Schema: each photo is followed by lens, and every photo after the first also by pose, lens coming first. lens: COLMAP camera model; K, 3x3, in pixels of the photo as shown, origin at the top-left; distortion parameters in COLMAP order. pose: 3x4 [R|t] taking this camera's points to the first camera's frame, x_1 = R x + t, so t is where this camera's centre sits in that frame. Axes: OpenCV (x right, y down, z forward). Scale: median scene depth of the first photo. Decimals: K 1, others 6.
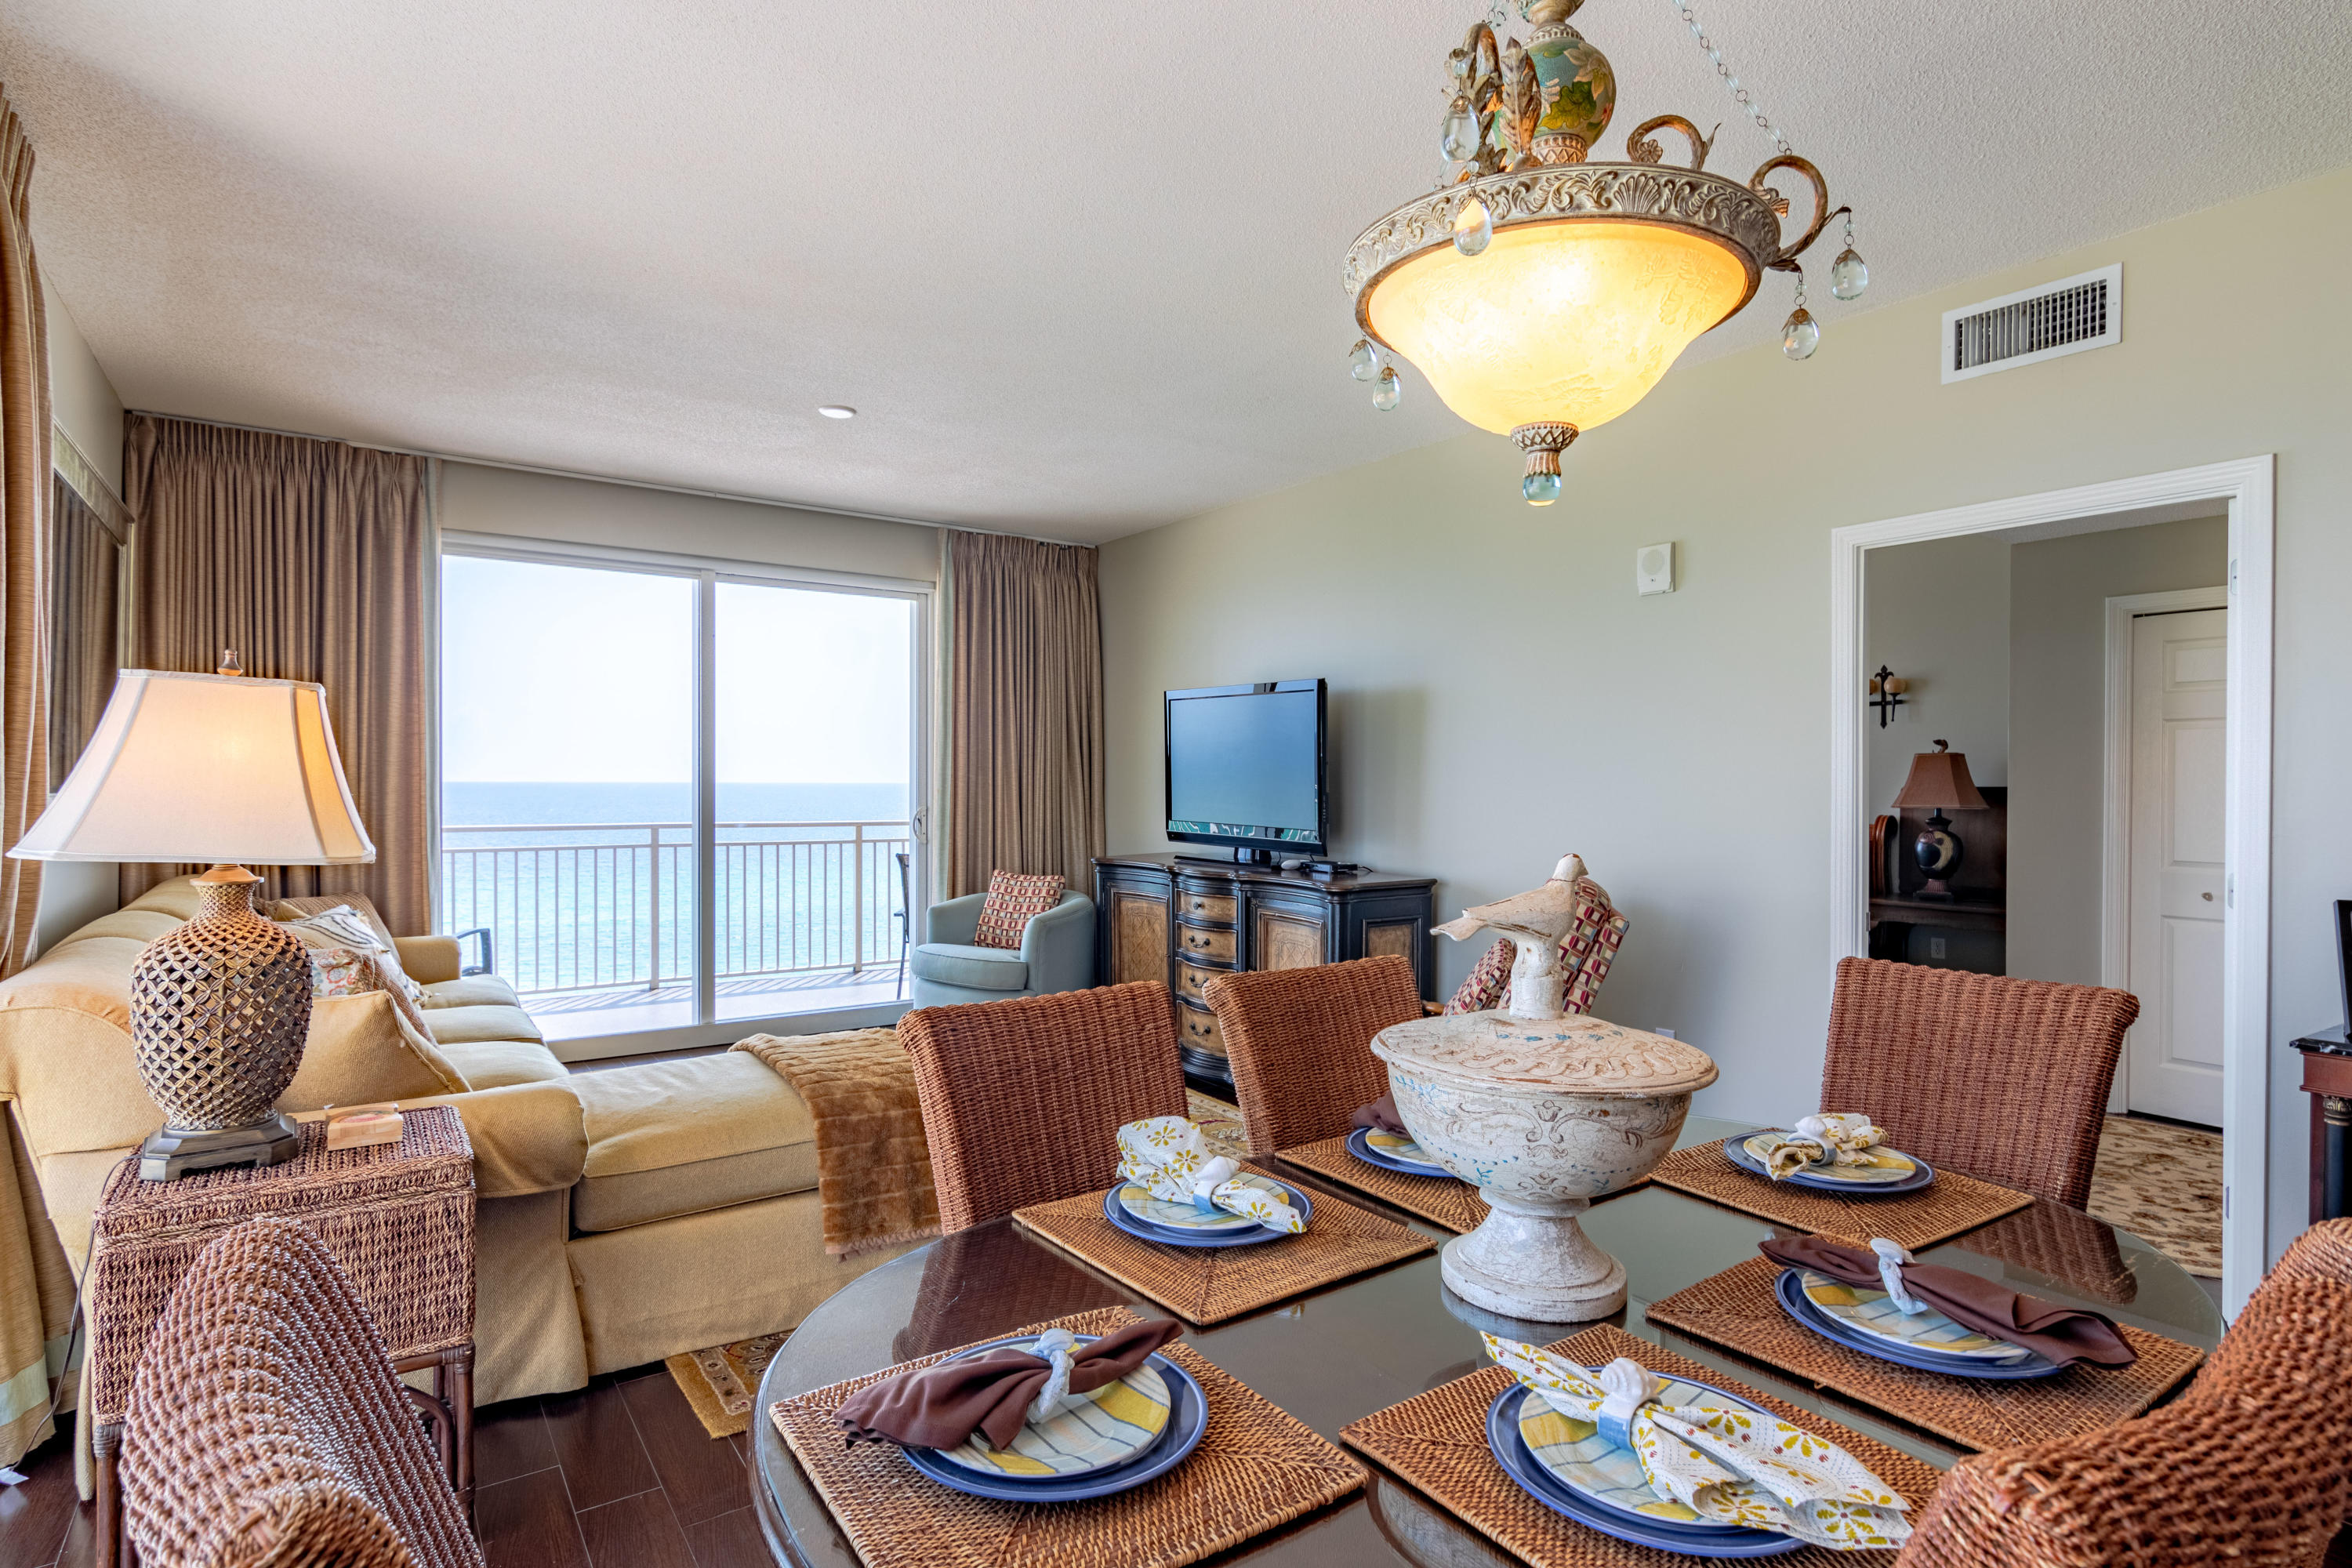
lens RADIAL K [[1215.2, 0, 1172.2], [0, 1215.2, 789.1], [0, 0, 1]] dist [-0.001542, 0.001433]
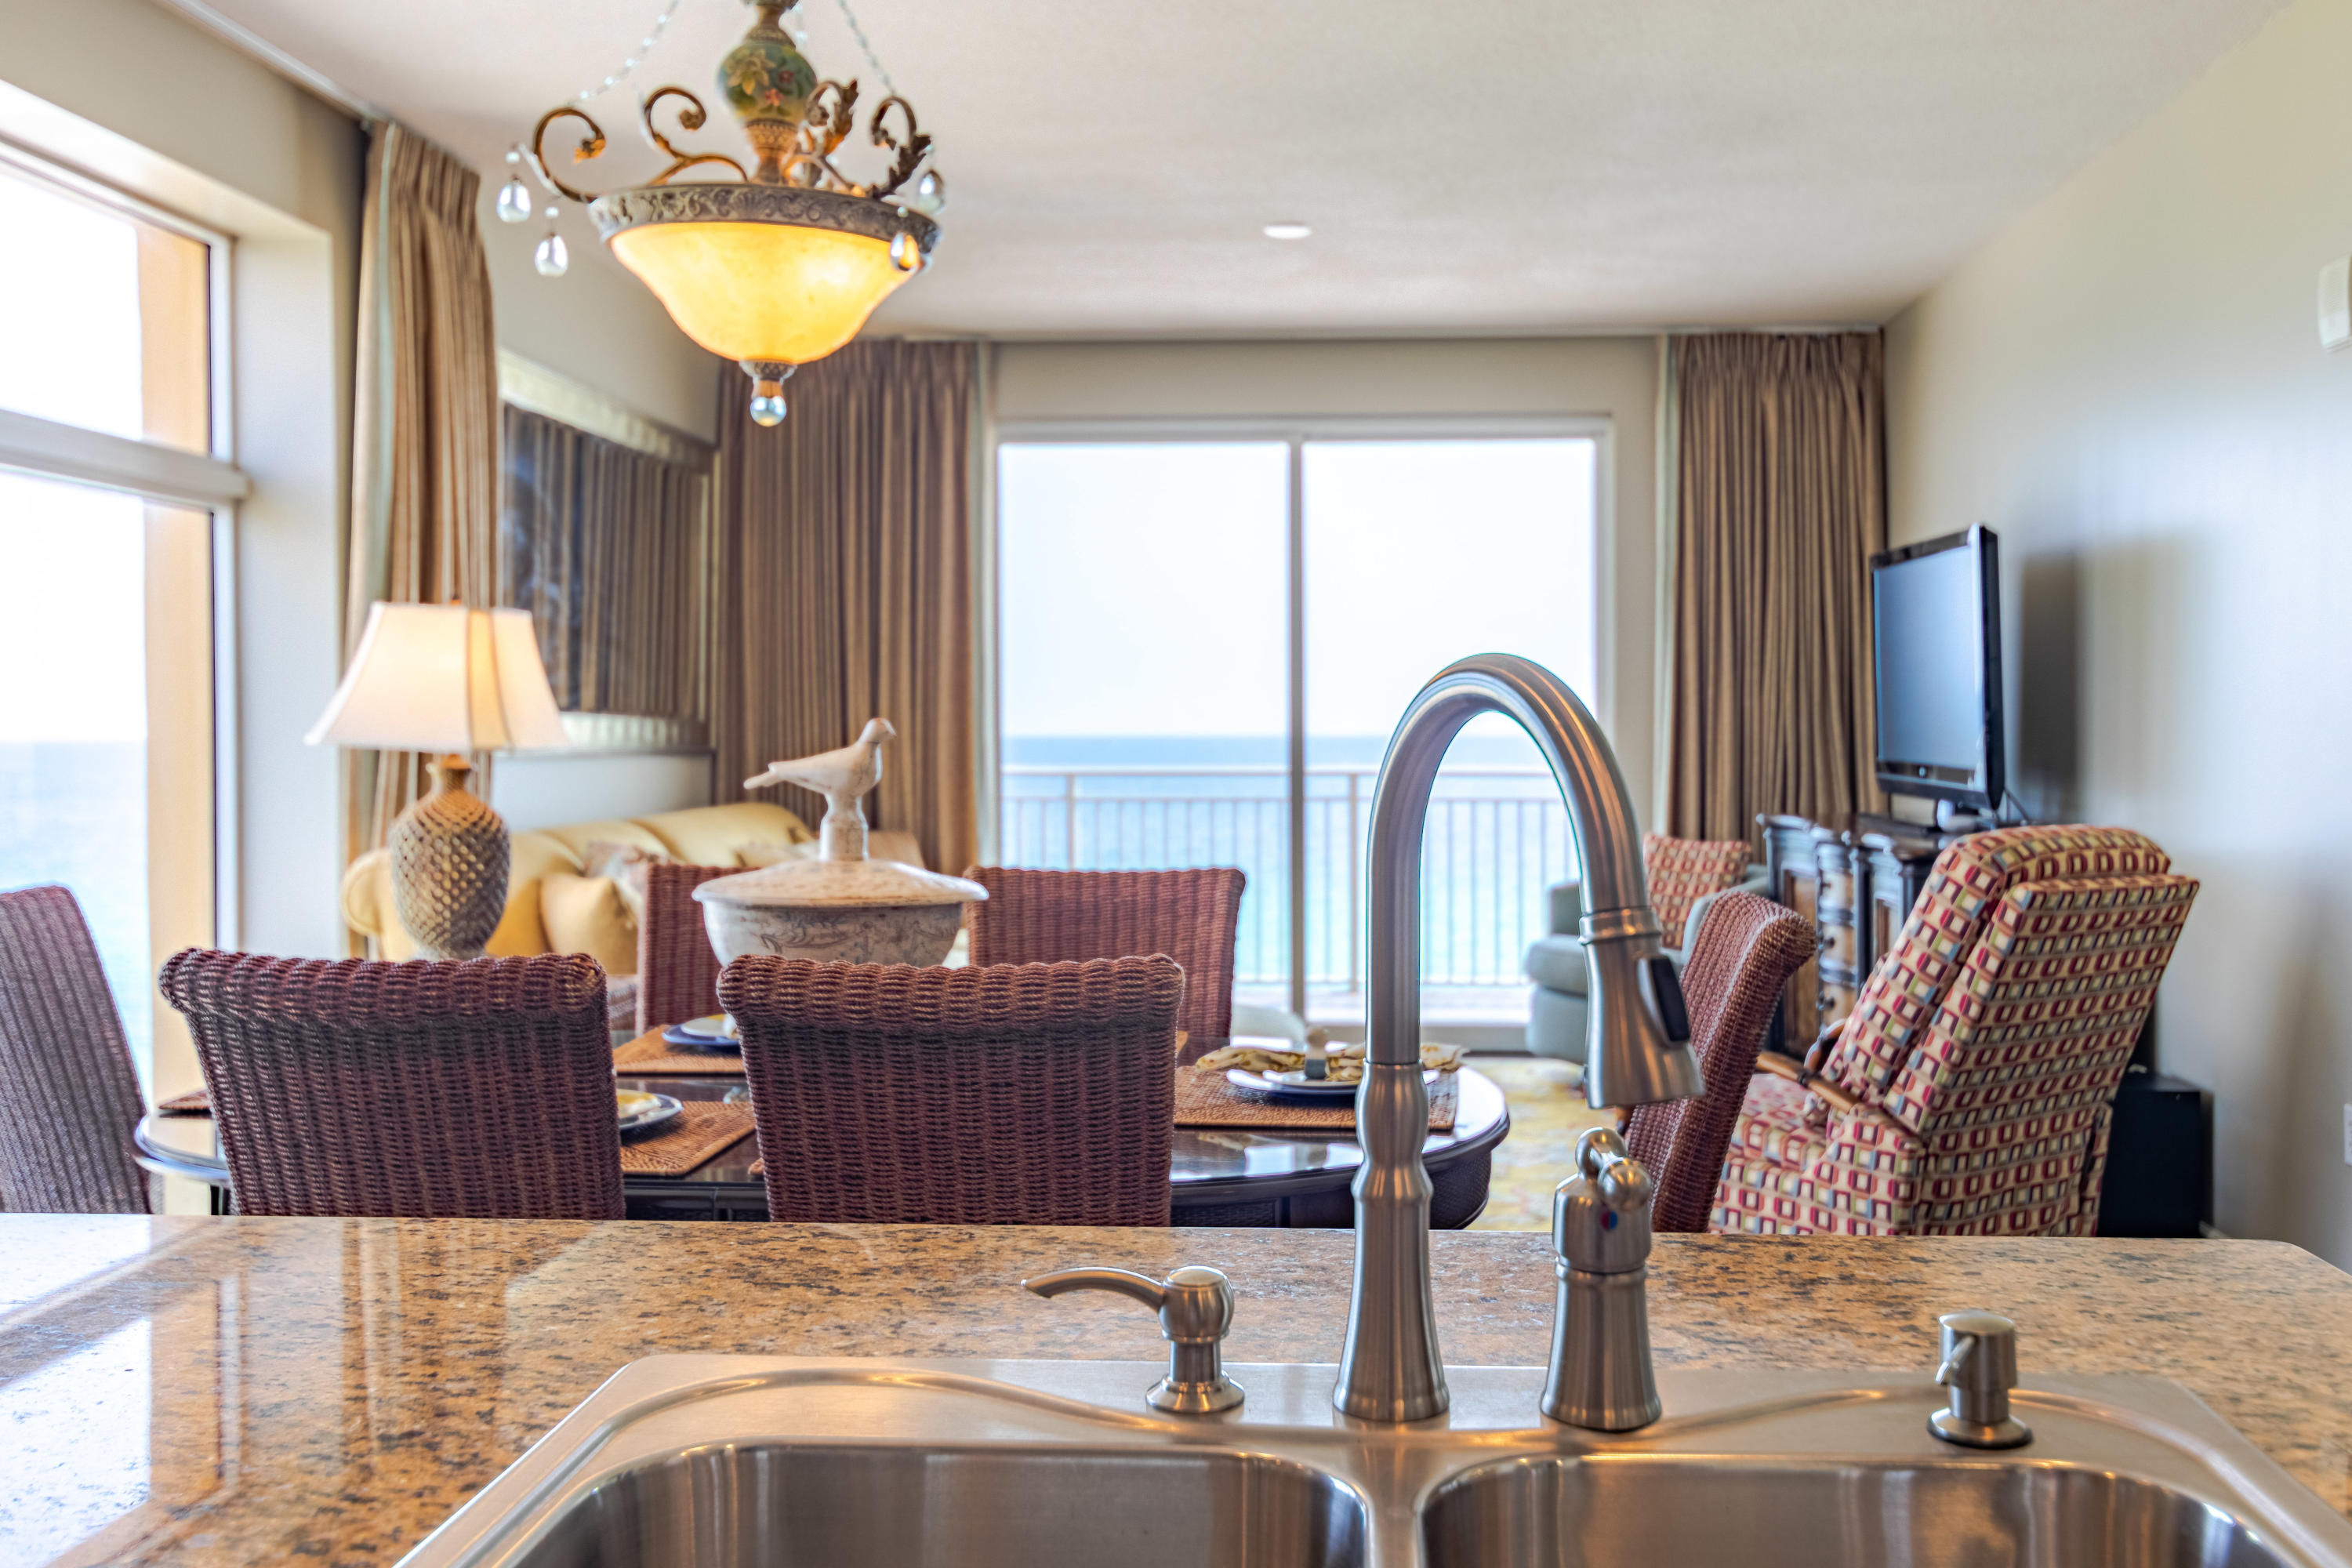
lens RADIAL K [[2117.6, 0, 1201.7], [0, 2117.6, 725.4], [0, 0, 1]] dist [0.003452, 0.022992]
pose [[0.762516, -0.001800, -0.646967, 0.444411], [-0.004561, 0.999956, -0.008158, 0.017238], [0.646954, 0.009171, 0.762474, -0.062541]]
